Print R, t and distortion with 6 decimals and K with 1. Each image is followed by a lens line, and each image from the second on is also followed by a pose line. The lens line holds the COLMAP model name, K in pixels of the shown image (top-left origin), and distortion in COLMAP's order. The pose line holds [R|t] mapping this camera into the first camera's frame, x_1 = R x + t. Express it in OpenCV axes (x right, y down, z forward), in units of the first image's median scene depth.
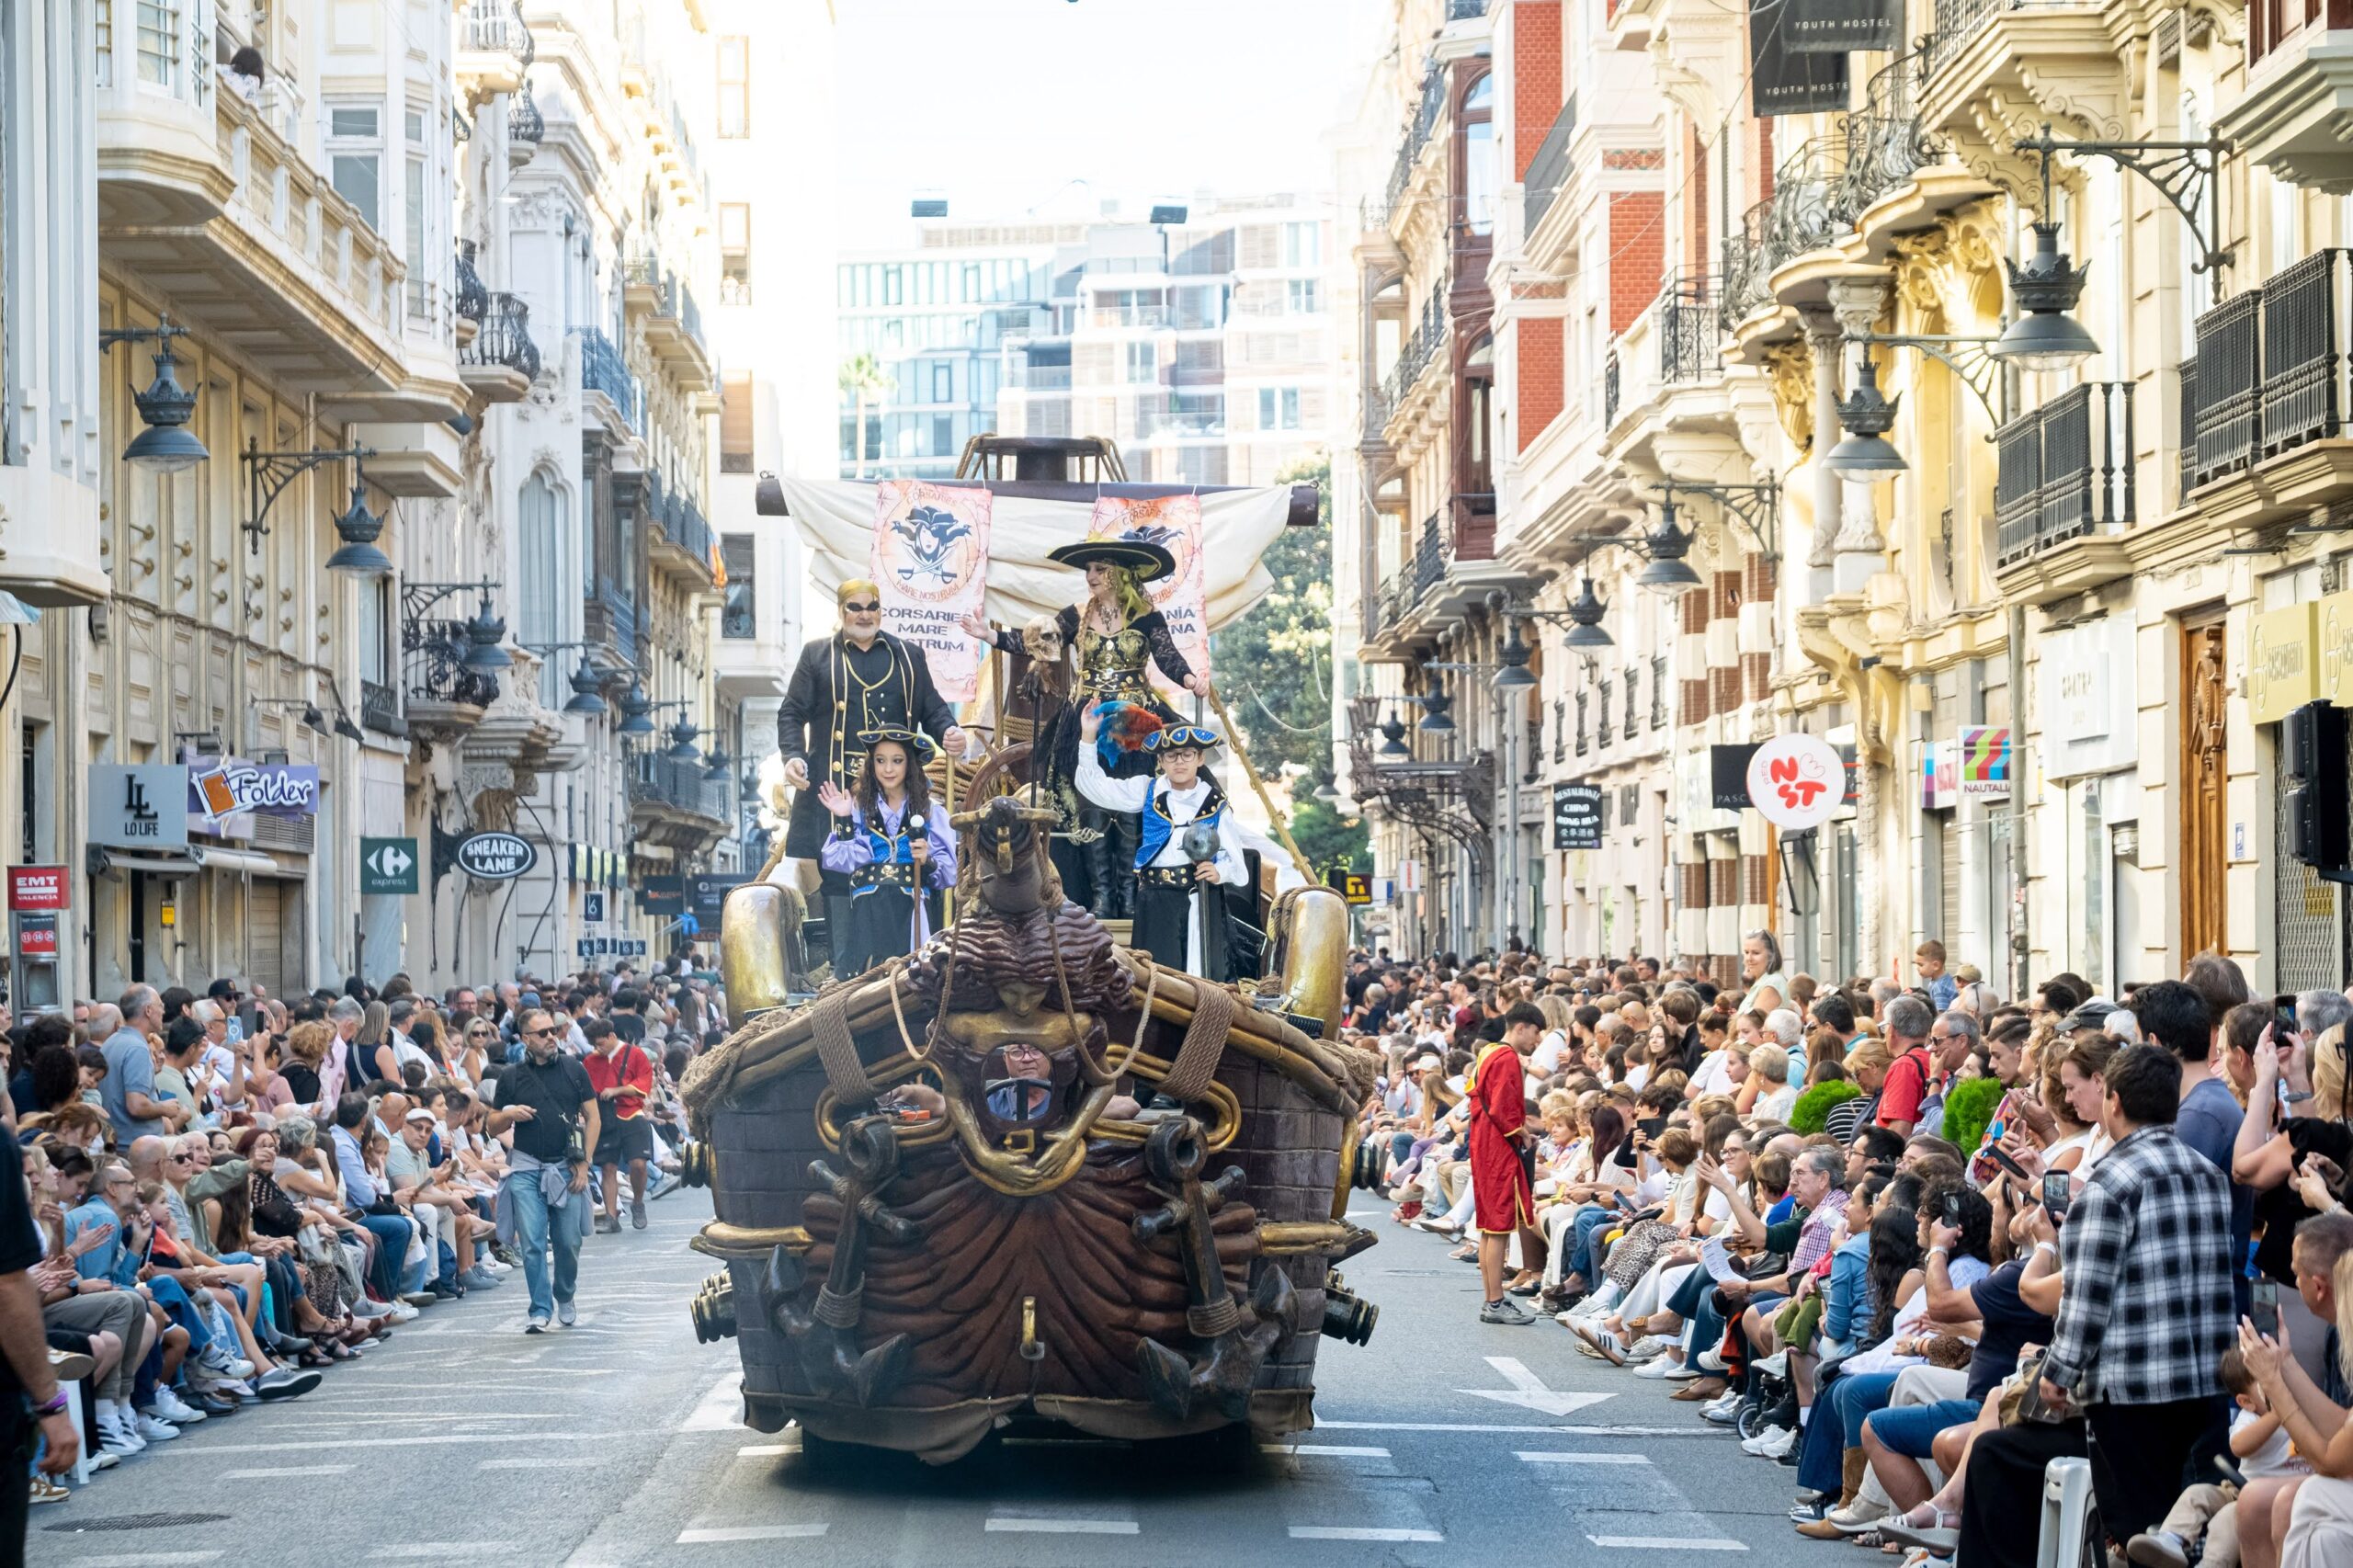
lens RADIAL K [[7739.7, 0, 1175.7], [0, 7739.7, 787.7], [0, 0, 1]] dist [0.175420, 0.000000]
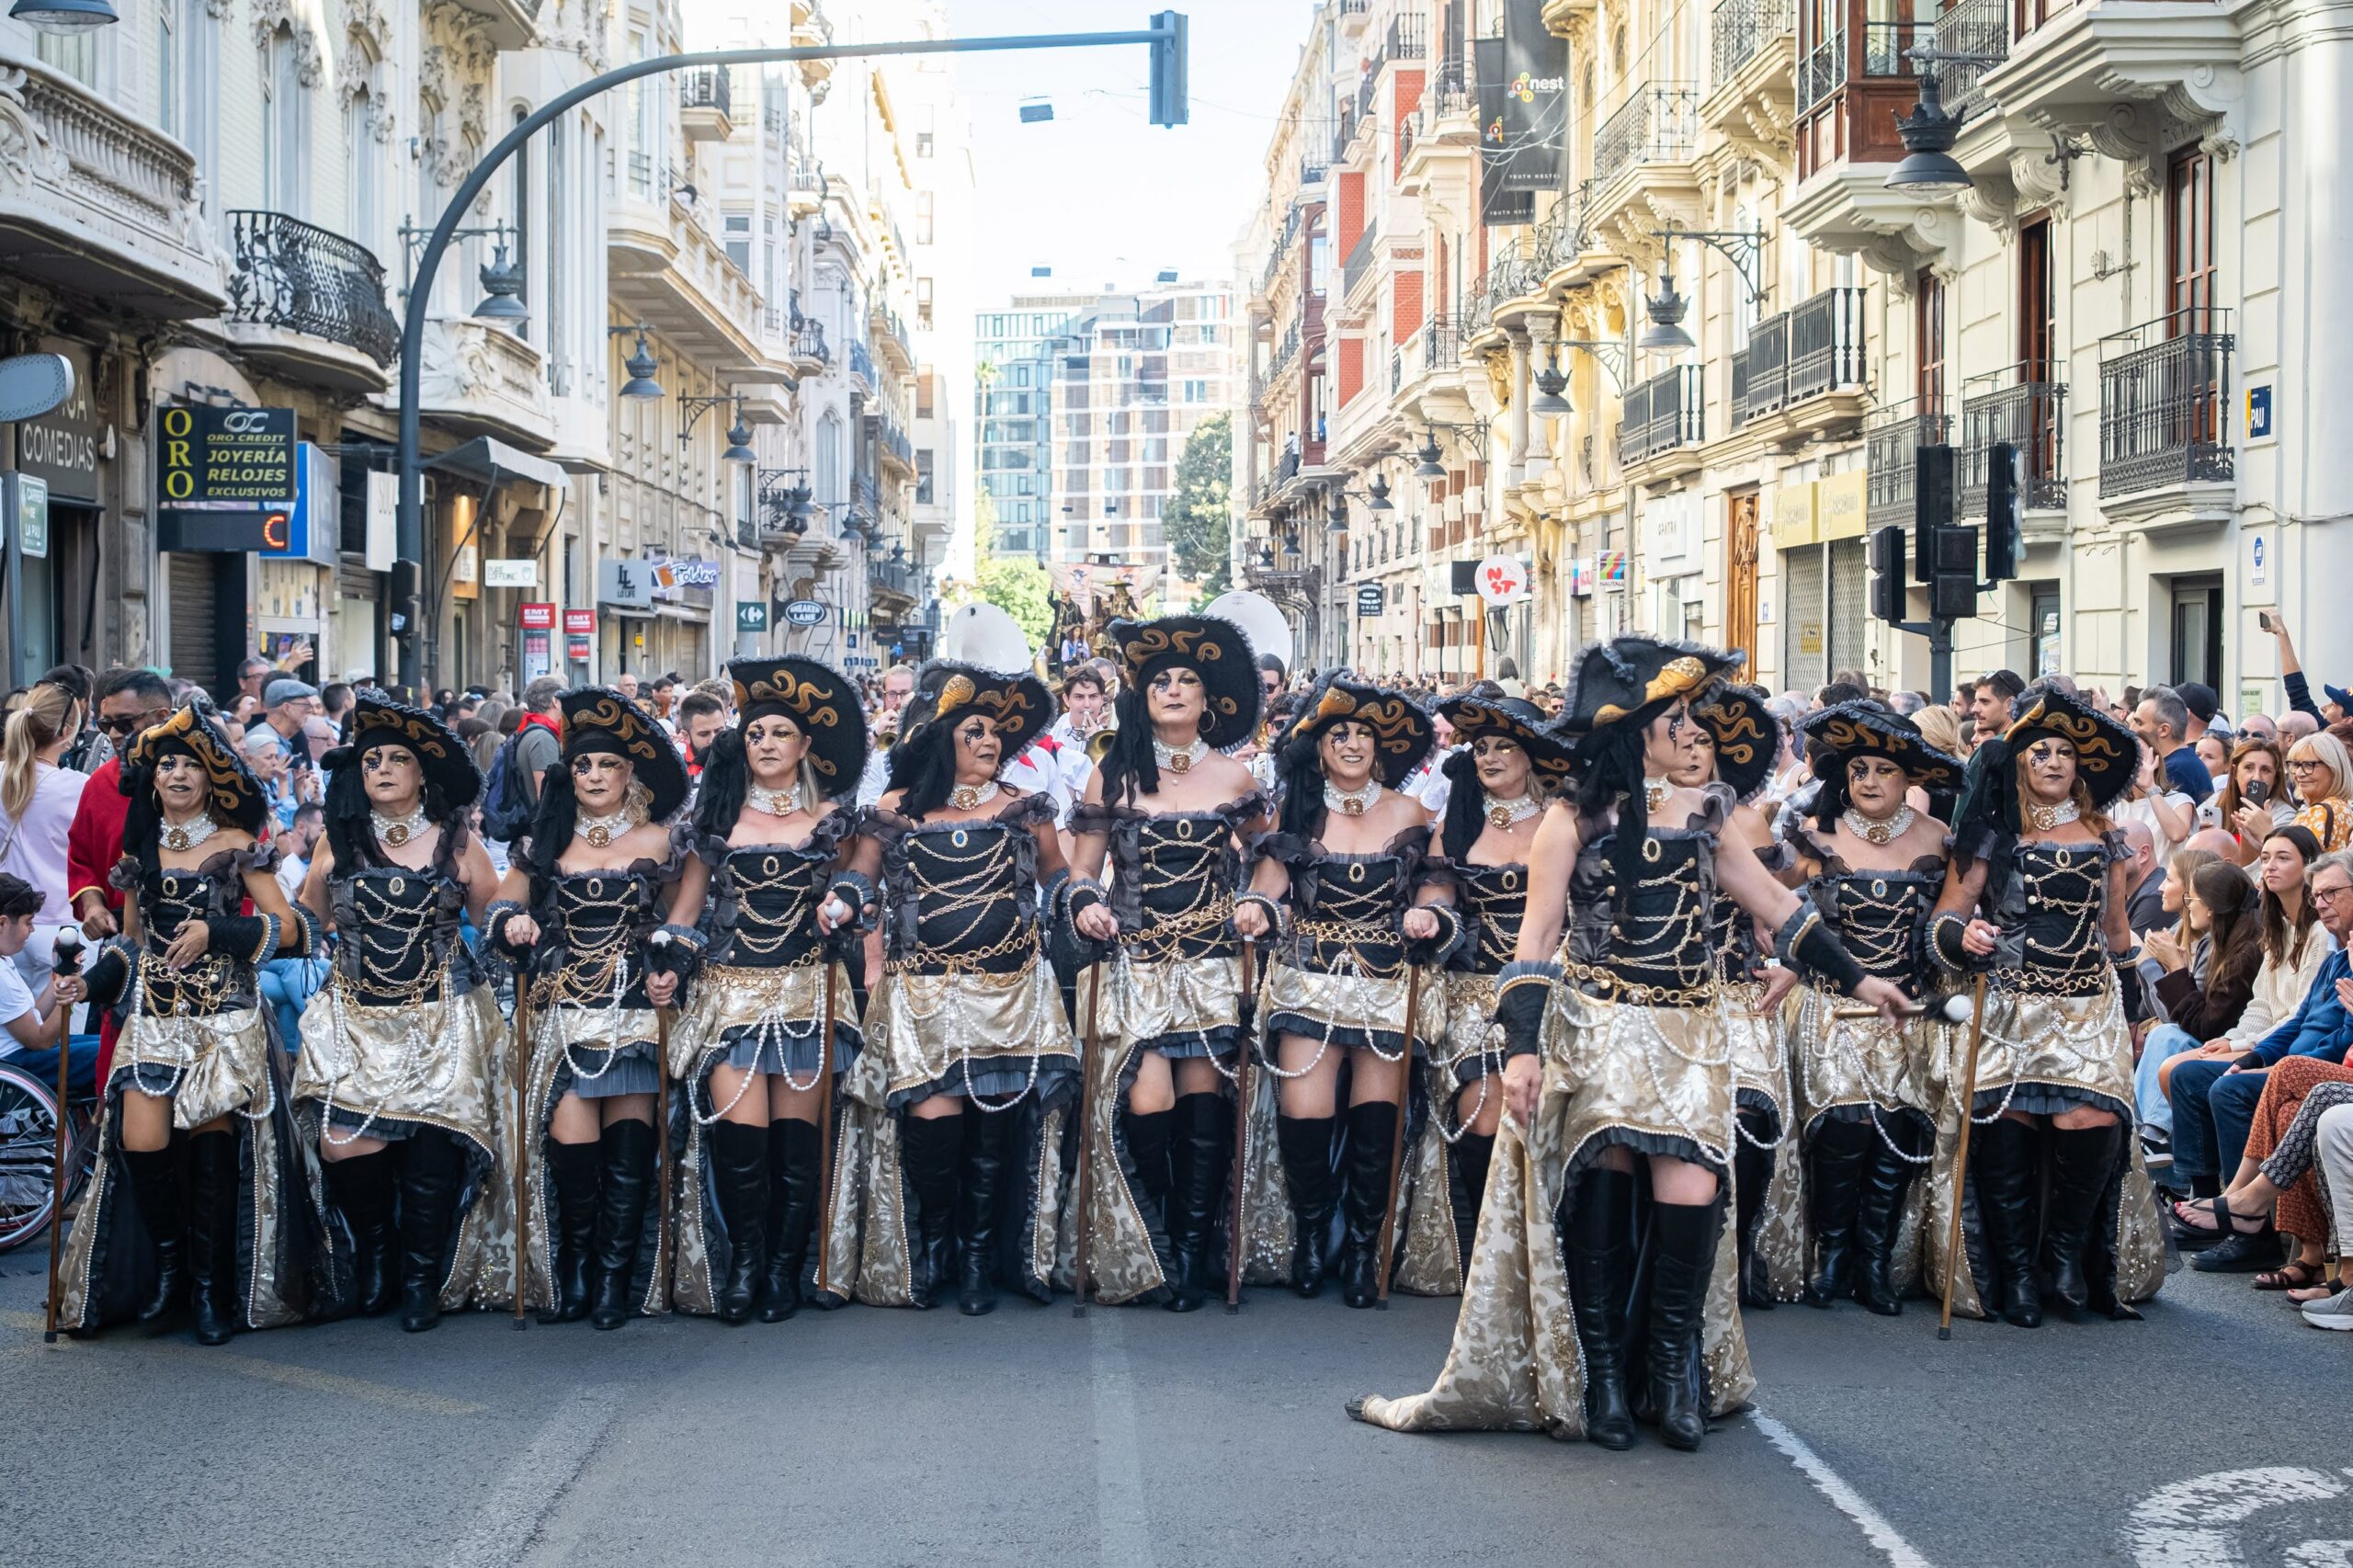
lens RADIAL K [[3930.2, 0, 1175.9], [0, 3930.2, 784.4], [0, 0, 1]] dist [-0.007185, 0.000000]
pose [[0.999878, 0.011786, 0.010251, -0.006459], [-0.012289, 0.998650, 0.050464, 0.001202], [-0.009643, -0.050583, 0.998673, 0.031333]]
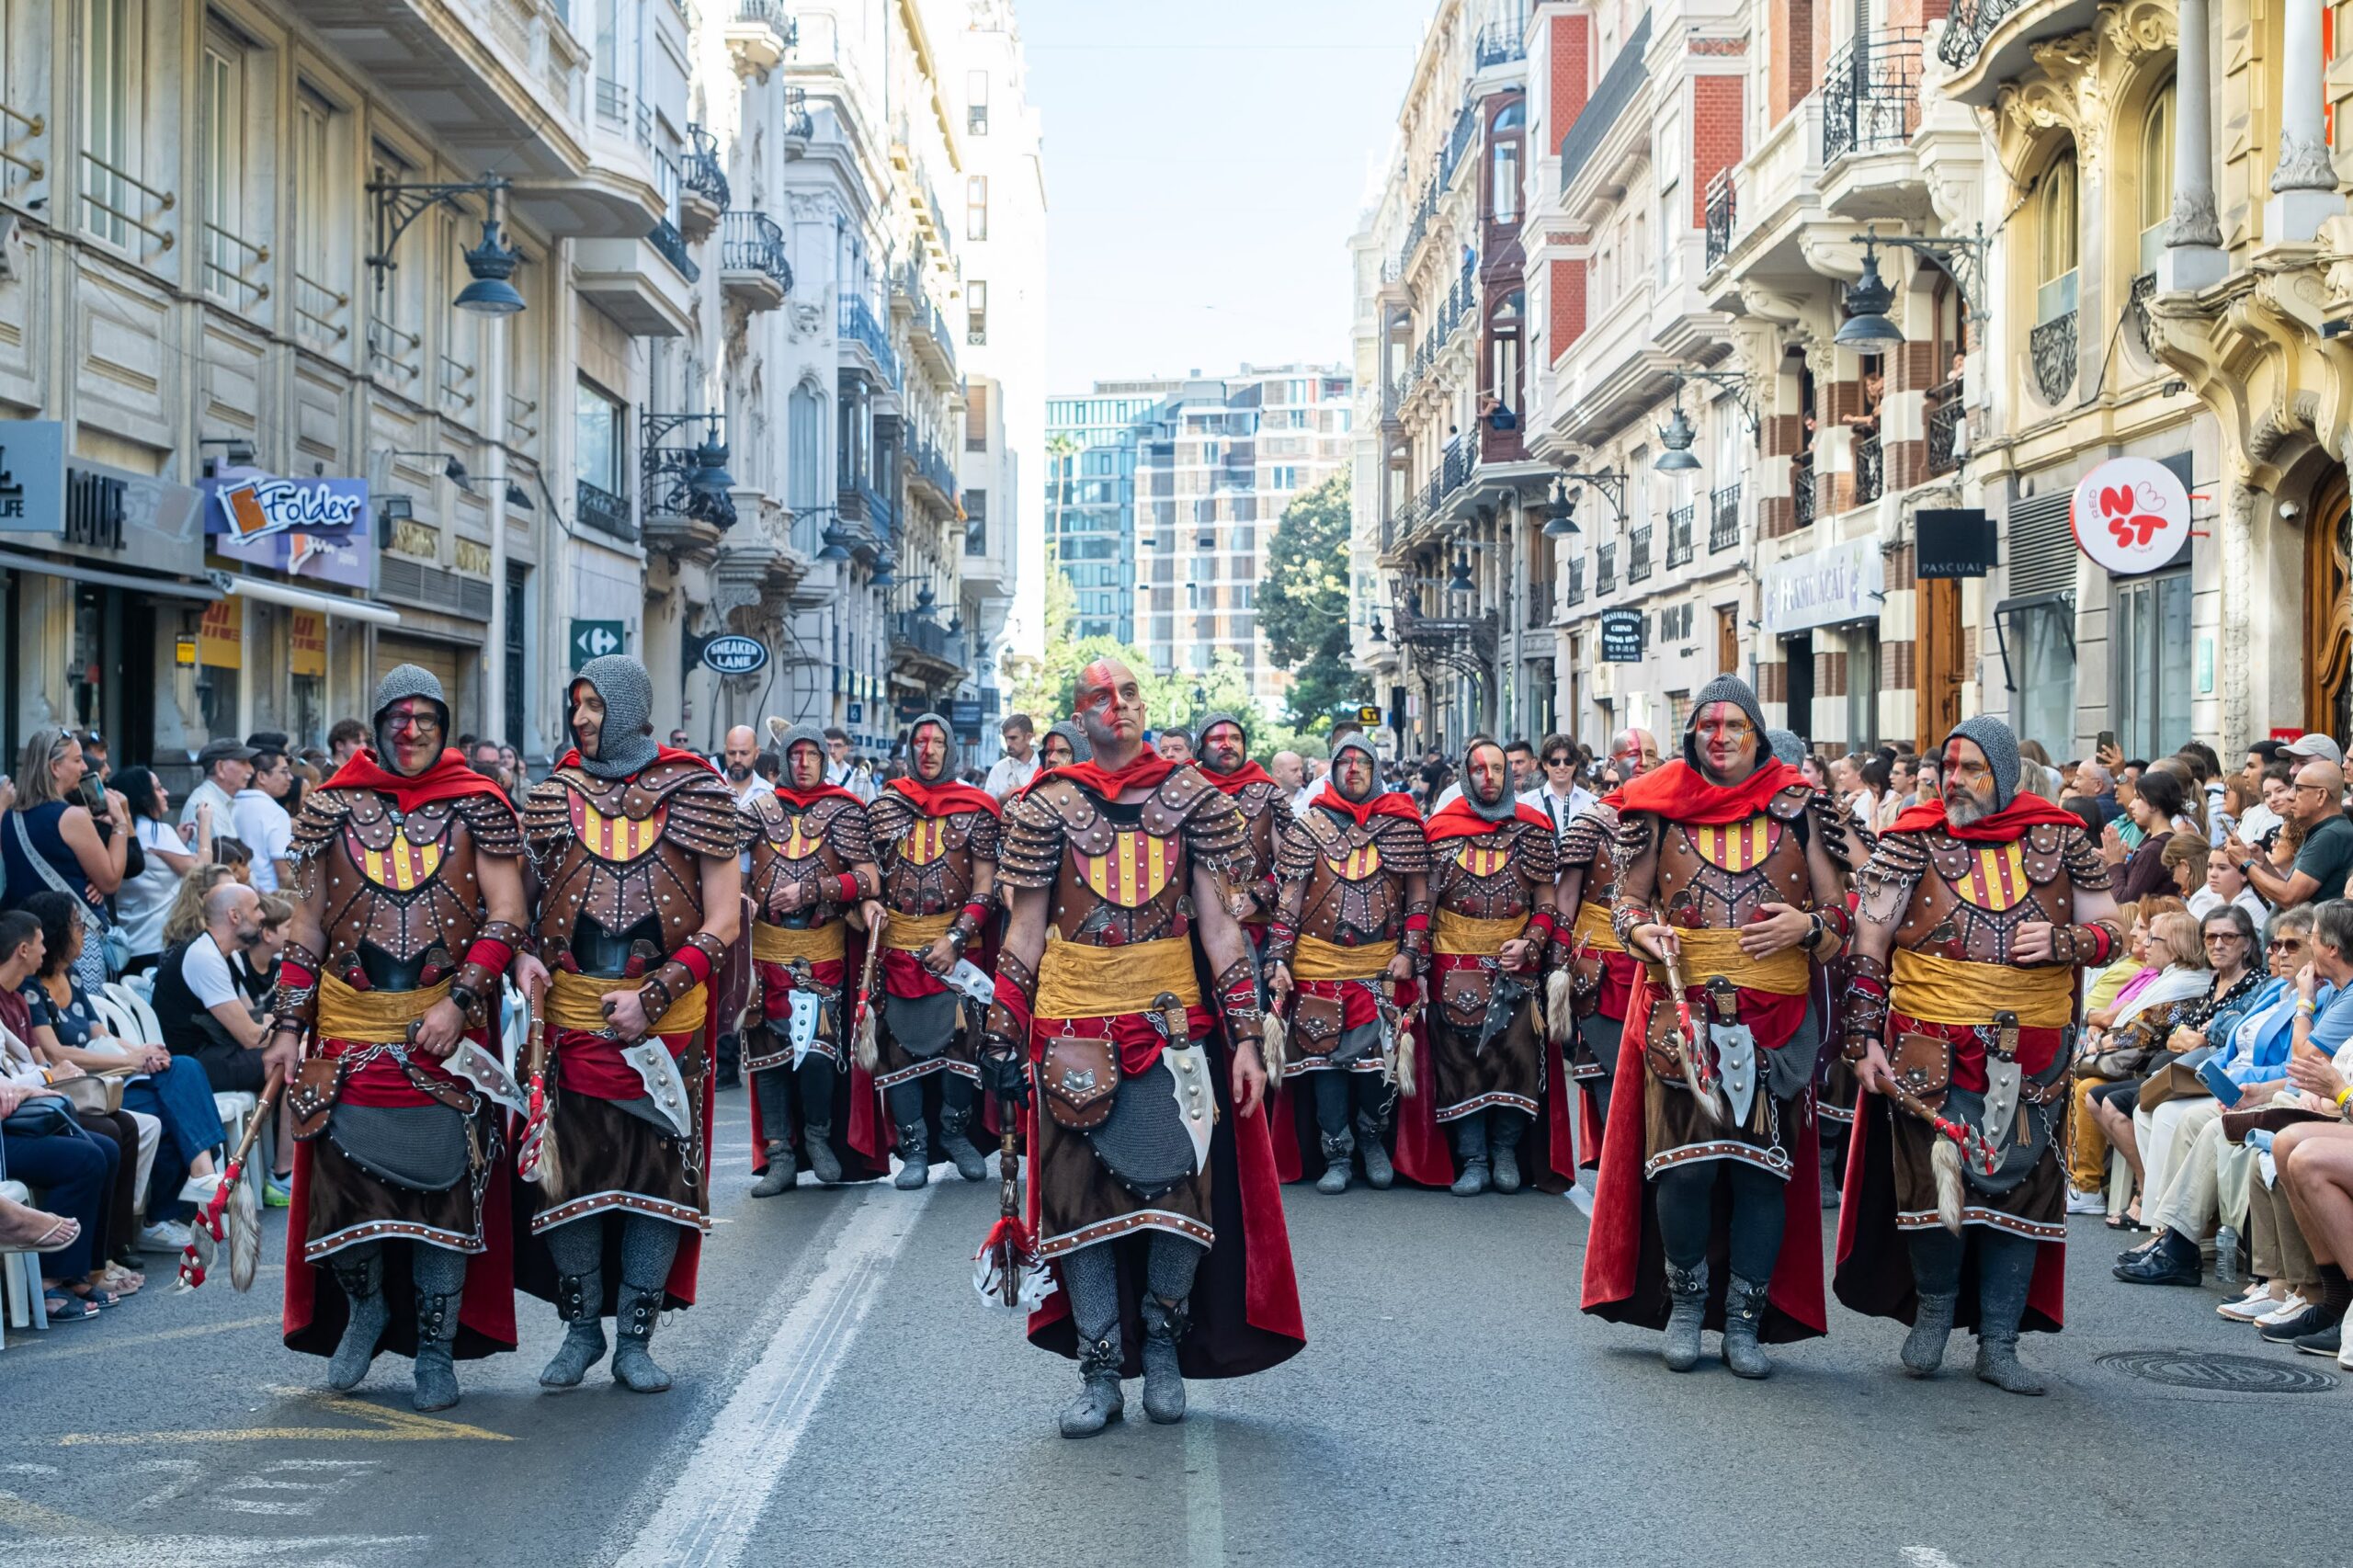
lens RADIAL K [[3930.2, 0, 1175.2], [0, 3930.2, 780.7], [0, 0, 1]] dist [-0.007185, 0.000000]
pose [[0.999829, 0.014487, -0.011485, -0.012752], [-0.014198, 0.999589, 0.024924, 0.014191], [0.011842, -0.024757, 0.999623, 0.443422]]
